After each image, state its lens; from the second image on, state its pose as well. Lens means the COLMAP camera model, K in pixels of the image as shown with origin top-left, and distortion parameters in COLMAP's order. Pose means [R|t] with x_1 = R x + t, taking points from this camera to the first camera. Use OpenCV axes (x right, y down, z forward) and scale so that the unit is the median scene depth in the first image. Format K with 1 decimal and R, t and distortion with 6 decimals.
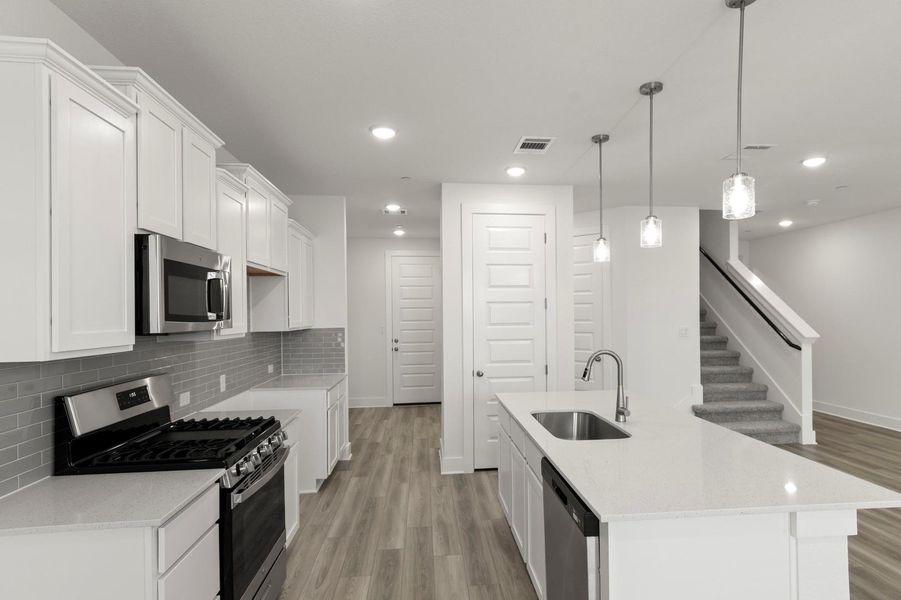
lens RADIAL K [[483.9, 0, 479.3], [0, 483.9, 309.2], [0, 0, 1]] dist [0.009468, -0.000819]
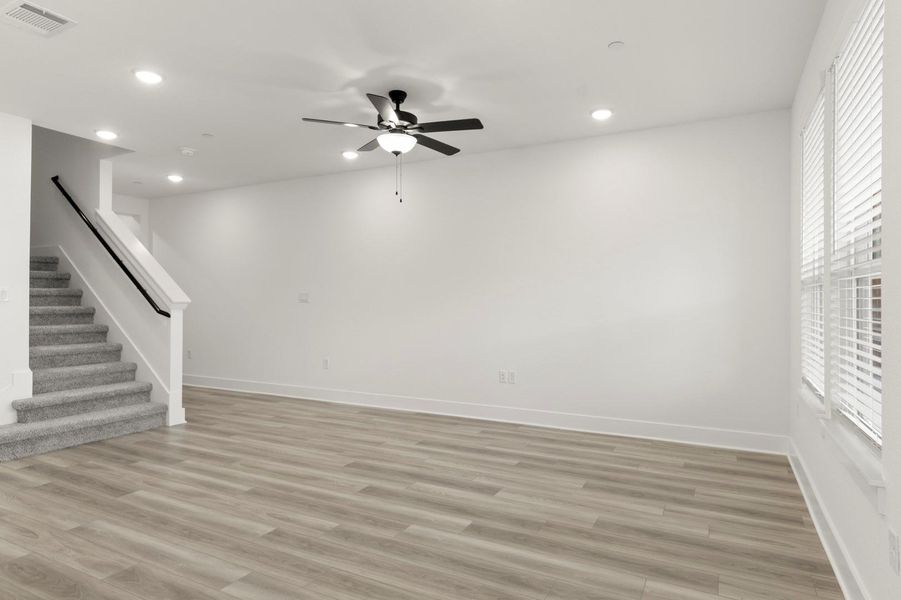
lens RADIAL K [[503.2, 0, 477.8], [0, 503.2, 297.4], [0, 0, 1]] dist [0.000383, -0.001731]
pose [[0.544785, 0.016322, 0.838417, 0.250118], [-0.013897, 0.999849, -0.010435, 0.060846], [-0.838461, -0.005967, 0.544929, 0.061710]]
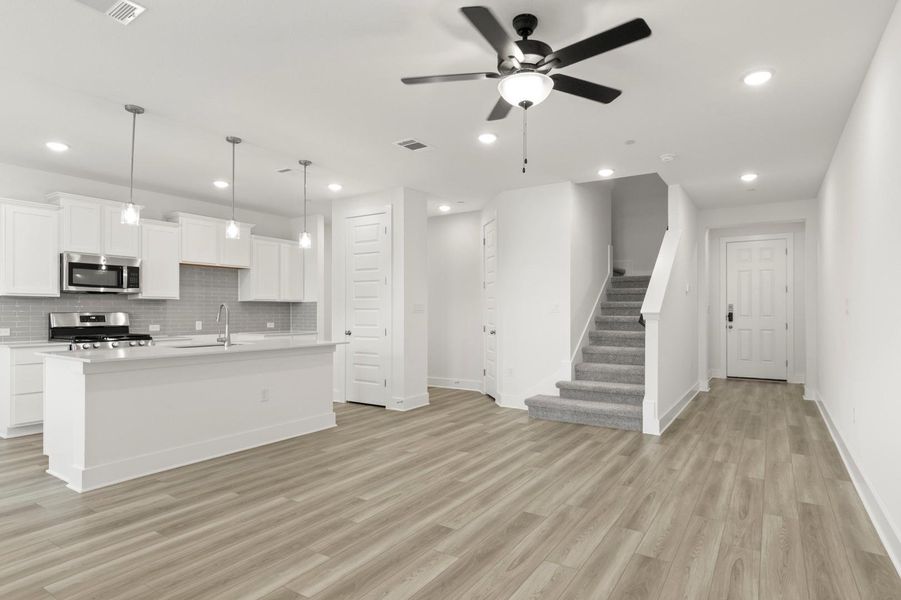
lens RADIAL K [[479.9, 0, 478.7], [0, 479.9, 311.8], [0, 0, 1]] dist [-0.003148, -0.000978]
pose [[0.785583, 0.010400, -0.618669, 1.158960], [-0.002261, 0.999900, 0.013938, 0.053061], [0.618752, -0.009551, 0.785528, 0.148222]]
